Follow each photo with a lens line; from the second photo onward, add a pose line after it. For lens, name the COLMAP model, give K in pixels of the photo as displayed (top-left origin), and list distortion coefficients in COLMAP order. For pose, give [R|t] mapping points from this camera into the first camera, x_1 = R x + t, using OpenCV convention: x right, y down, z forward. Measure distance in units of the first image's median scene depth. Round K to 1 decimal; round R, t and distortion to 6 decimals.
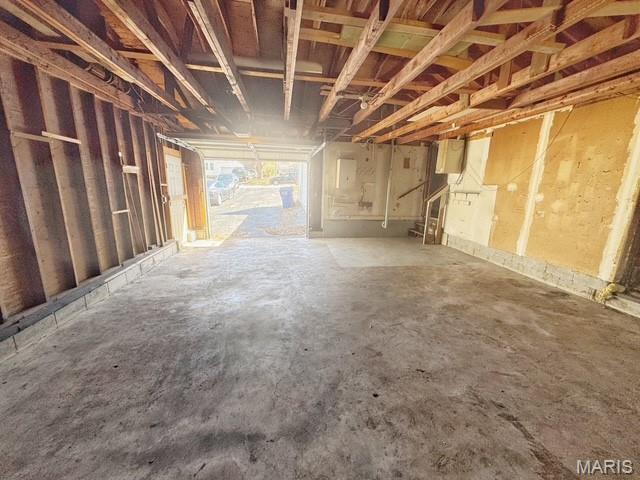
lens RADIAL K [[255.2, 0, 321.5], [0, 255.2, 243.6], [0, 0, 1]] dist [0.000242, 0.000012]
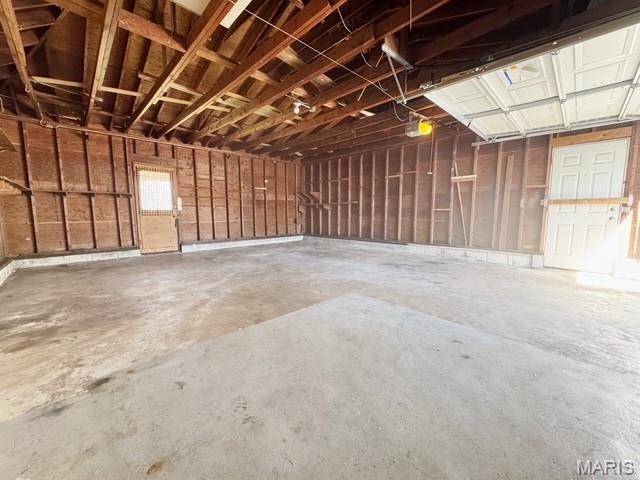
lens RADIAL K [[255.2, 0, 319.4], [0, 255.2, 240.3], [0, 0, 1]] dist [0.000242, 0.000012]
pose [[-0.812810, 0.040563, -0.581115, 0.619836], [-0.143040, 0.953133, 0.266603, -0.232417], [0.564694, 0.299820, -0.768914, 1.676074]]
